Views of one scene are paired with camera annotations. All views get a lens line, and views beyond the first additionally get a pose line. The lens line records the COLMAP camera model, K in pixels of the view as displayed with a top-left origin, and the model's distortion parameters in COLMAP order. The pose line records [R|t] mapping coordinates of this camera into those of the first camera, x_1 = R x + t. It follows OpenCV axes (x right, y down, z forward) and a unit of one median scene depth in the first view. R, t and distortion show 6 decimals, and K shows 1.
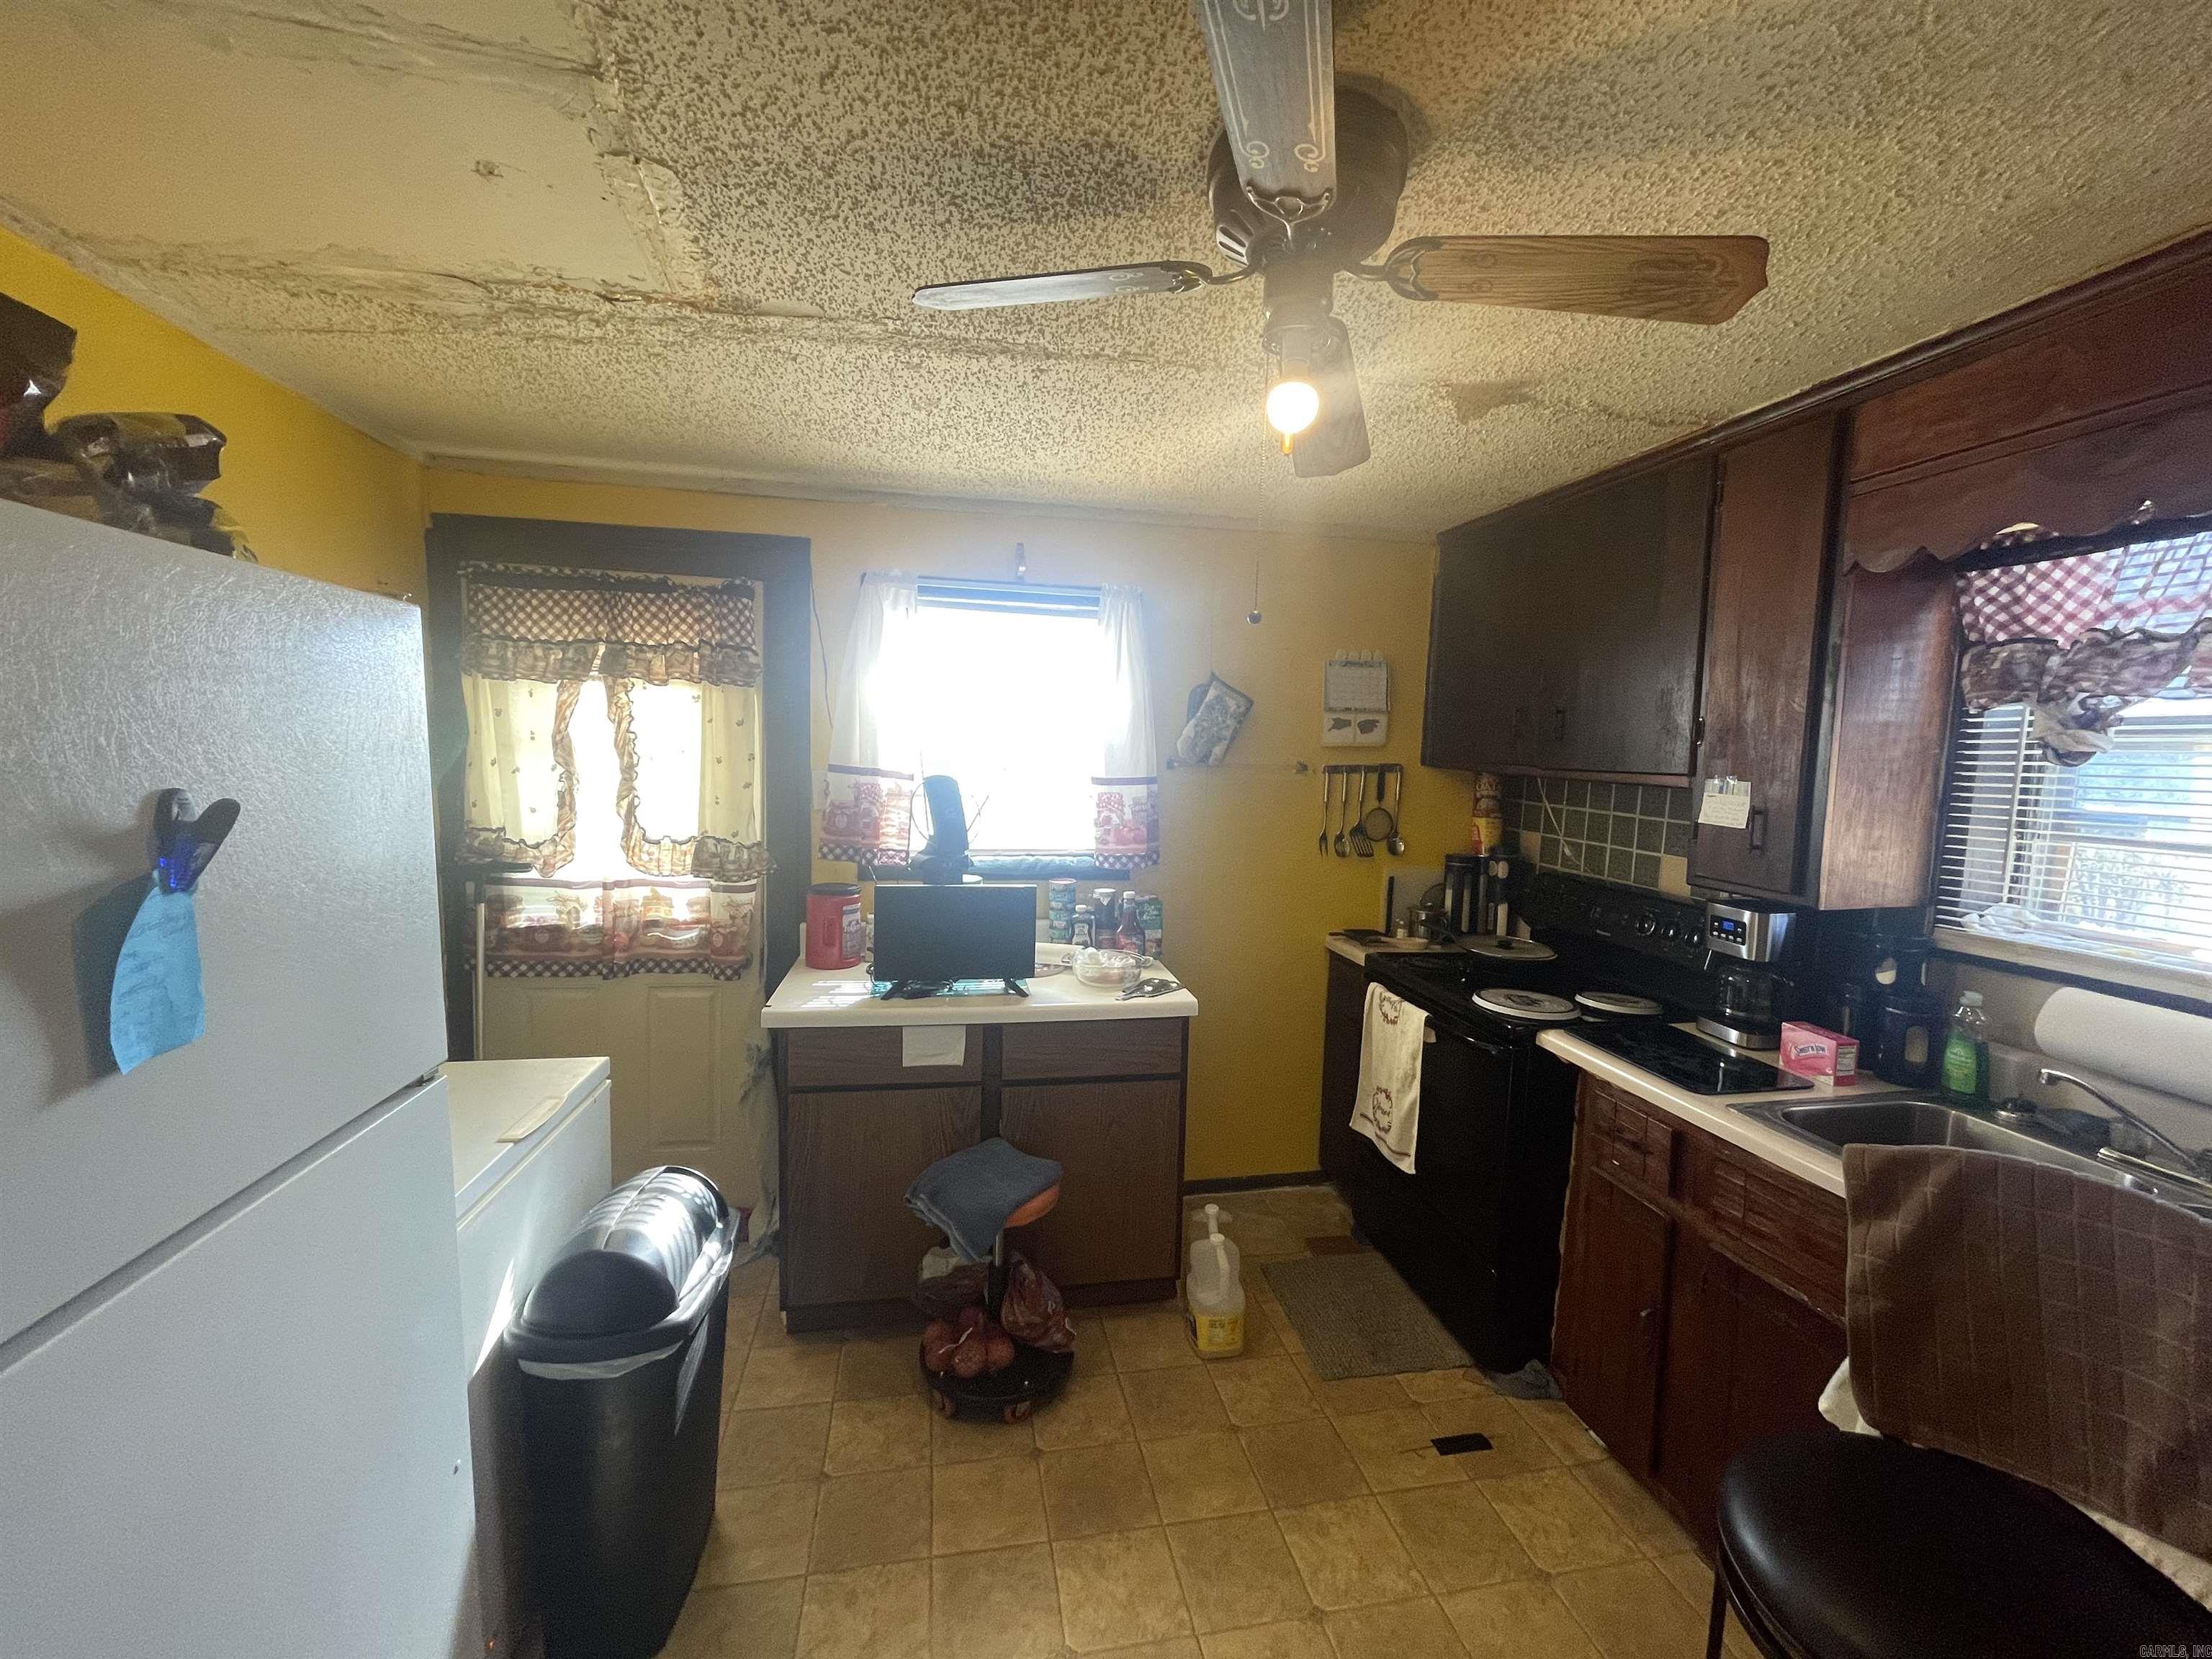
lens RADIAL K [[890.9, 0, 1105.3], [0, 890.9, 831.7], [0, 0, 1]] dist [-0.000871, -0.000142]
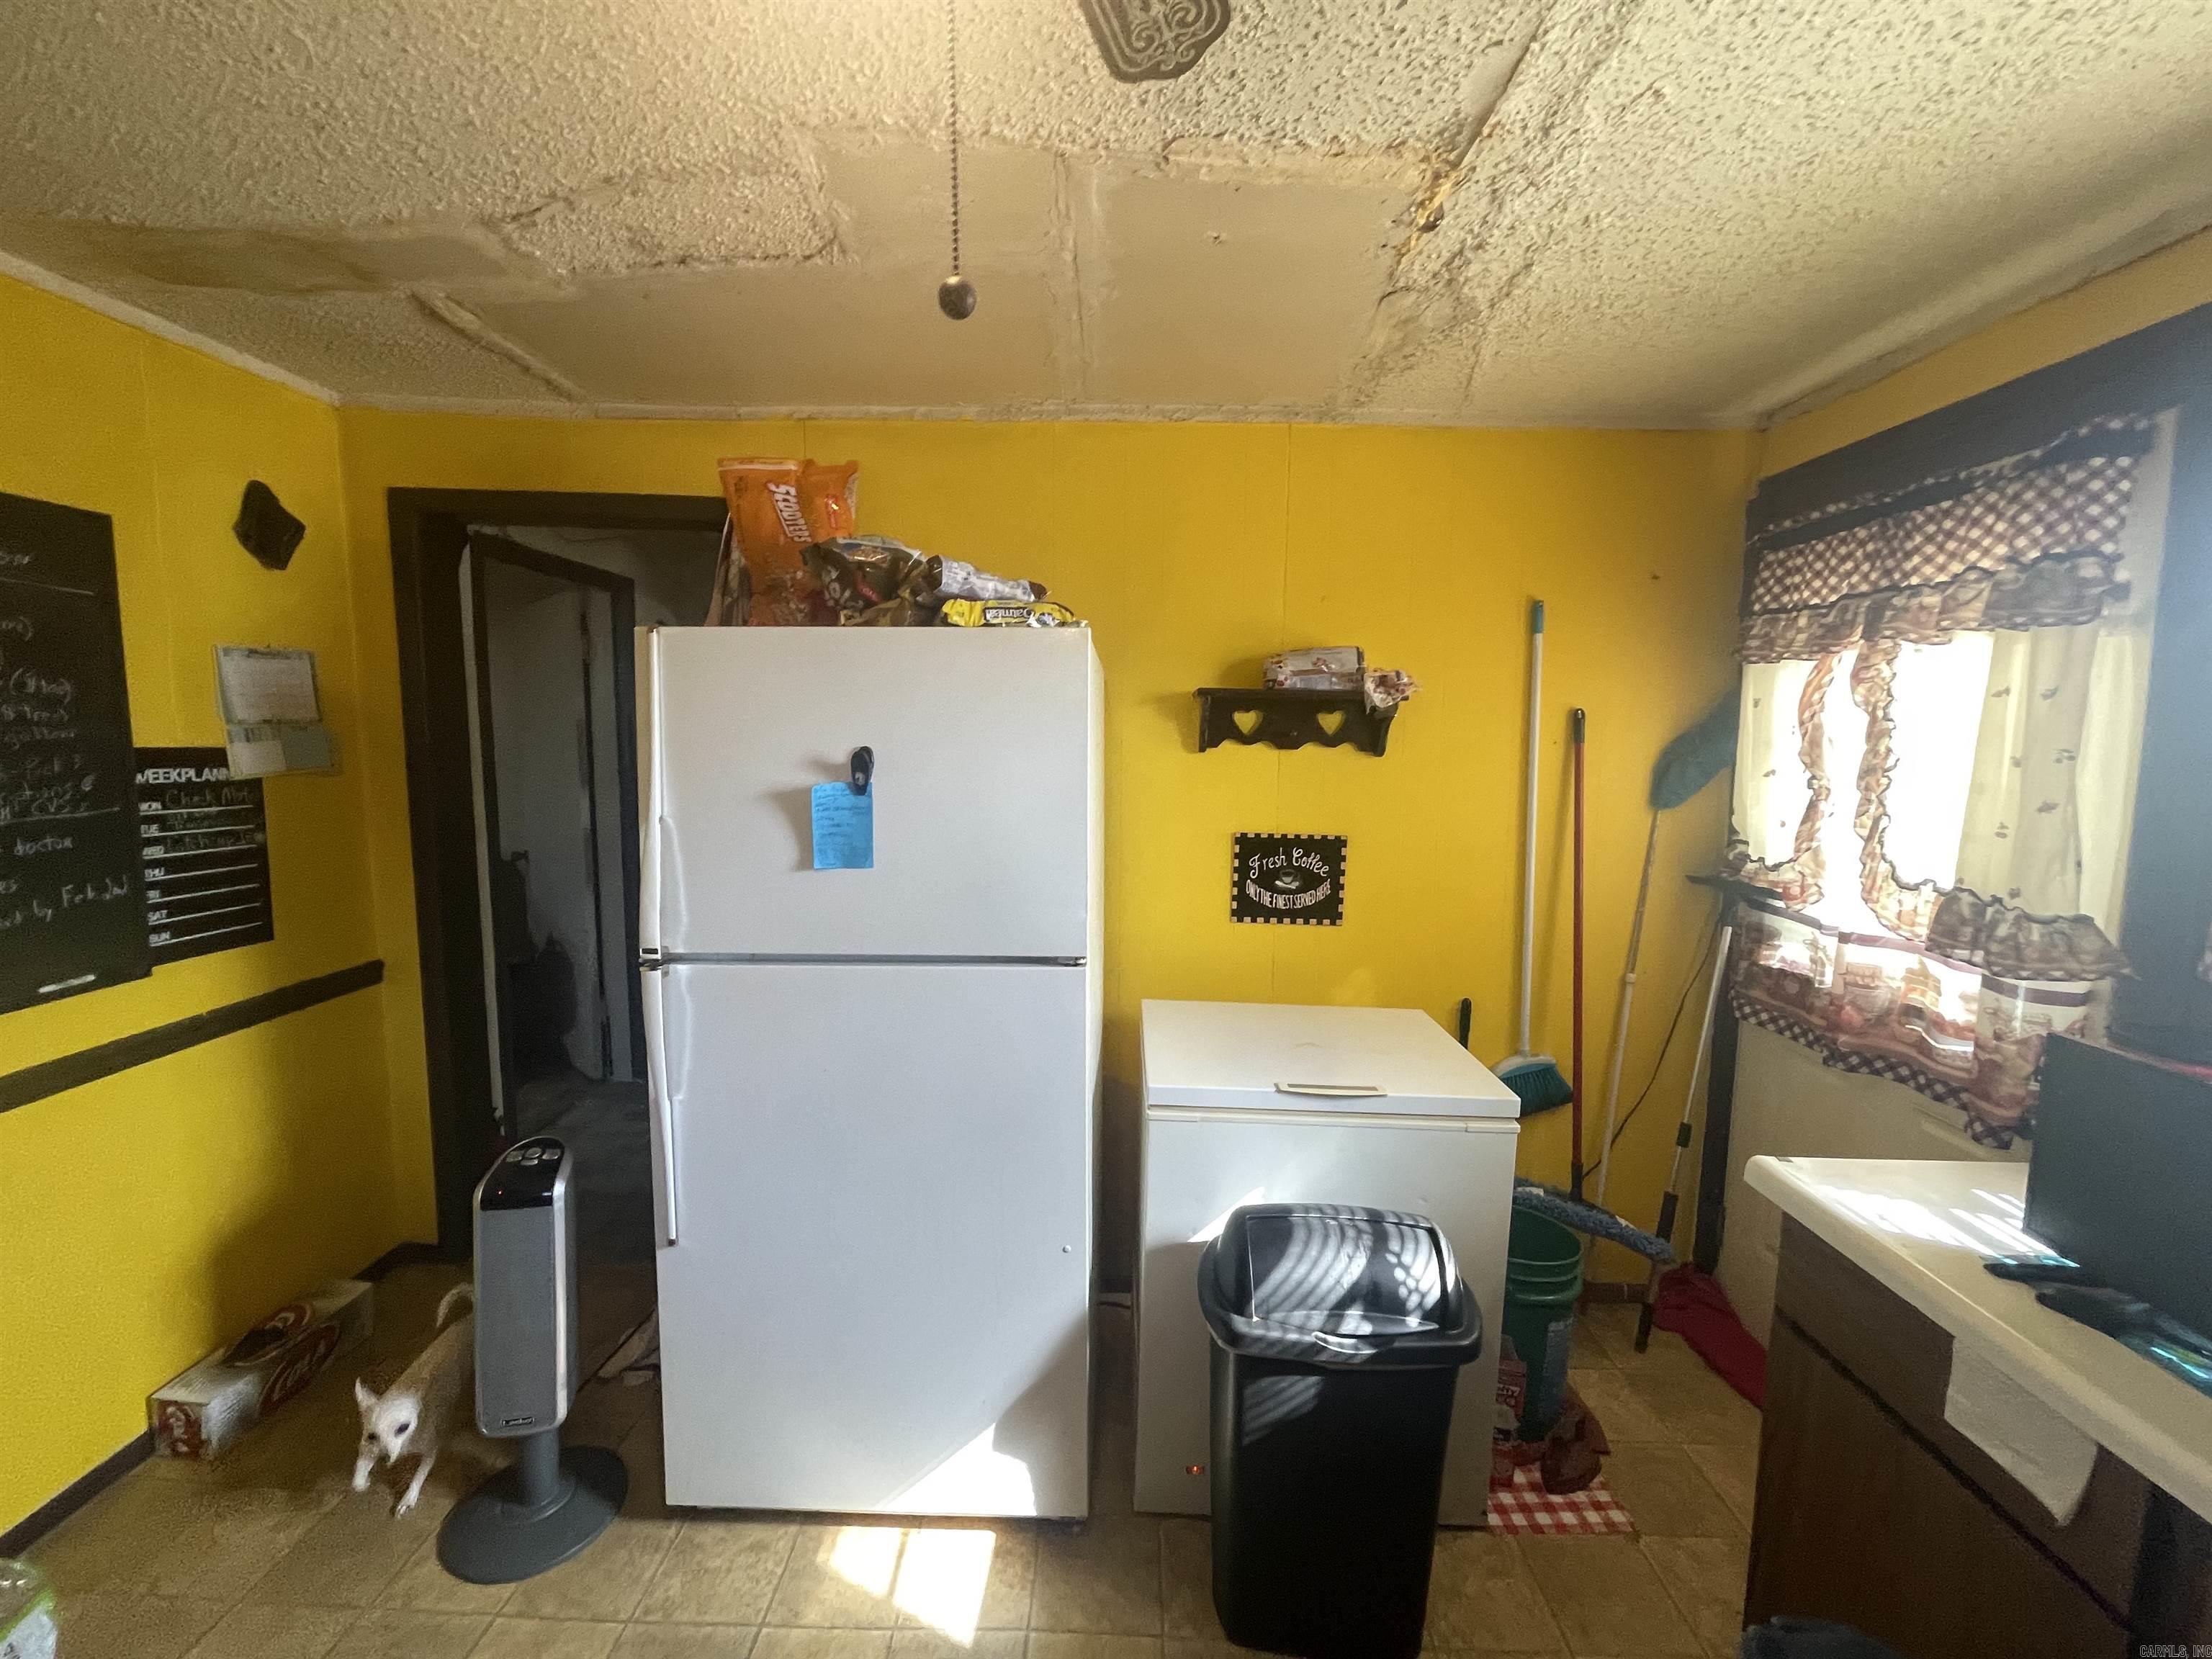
lens RADIAL K [[890.9, 0, 1102.2], [0, 890.9, 828.8], [0, 0, 1]] dist [-0.000871, -0.000142]
pose [[-0.204279, 0.072696, -0.976210, 0.251106], [-0.103505, 0.990045, 0.095386, -0.031612], [0.973425, 0.120528, -0.194721, 0.550936]]
